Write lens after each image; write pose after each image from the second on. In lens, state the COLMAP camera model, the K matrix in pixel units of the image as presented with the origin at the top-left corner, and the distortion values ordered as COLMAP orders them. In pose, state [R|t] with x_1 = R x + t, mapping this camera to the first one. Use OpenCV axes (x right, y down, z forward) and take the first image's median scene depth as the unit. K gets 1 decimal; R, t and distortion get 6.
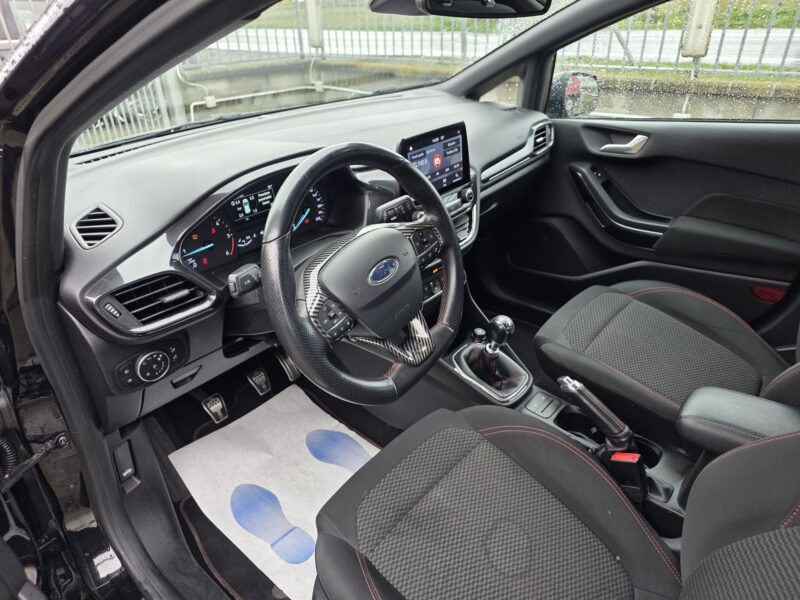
lens RADIAL K [[520.2, 0, 385.4], [0, 520.2, 298.6], [0, 0, 1]] dist [0.031423, 0.000052]
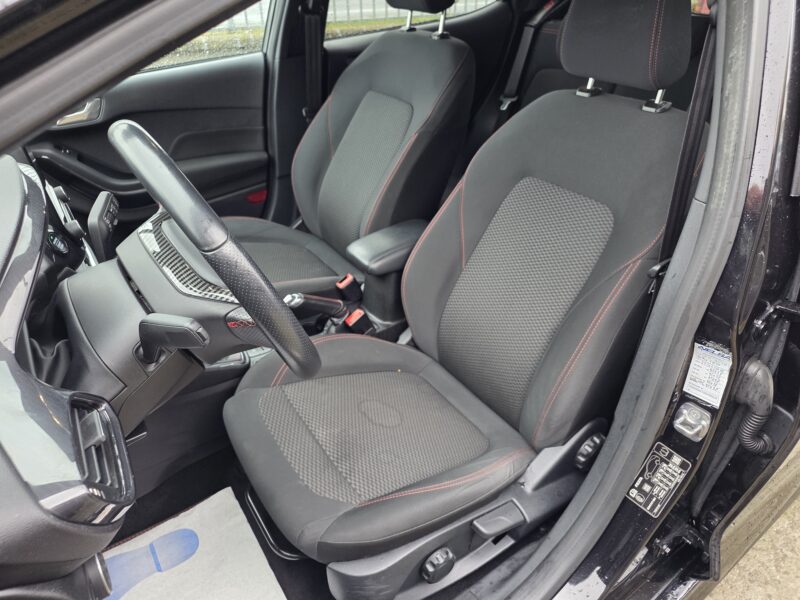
lens RADIAL K [[534.8, 0, 393.4], [0, 534.8, 299.4], [0, 0, 1]] dist [0.085574, -0.075225]
pose [[0.243191, -0.489629, 0.837330, -0.671014], [0.461001, 0.817862, 0.344354, -0.163147], [-0.853426, 0.302266, 0.424617, 0.348267]]
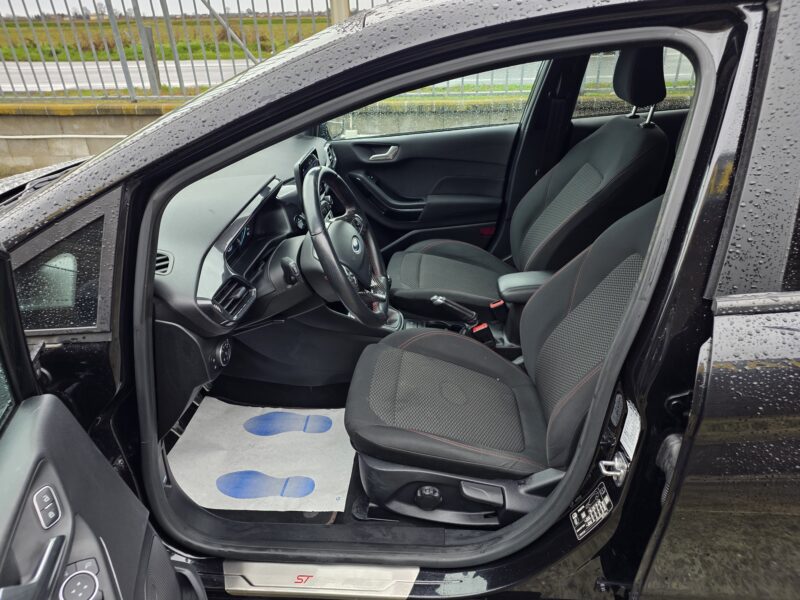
lens RADIAL K [[534.8, 0, 393.4], [0, 534.8, 299.4], [0, 0, 1]] dist [0.085574, -0.075225]
pose [[0.801906, -0.265478, 0.535227, -0.731833], [0.289212, 0.956384, 0.041064, 0.062917], [-0.522784, 0.121864, 0.843710, -0.368208]]
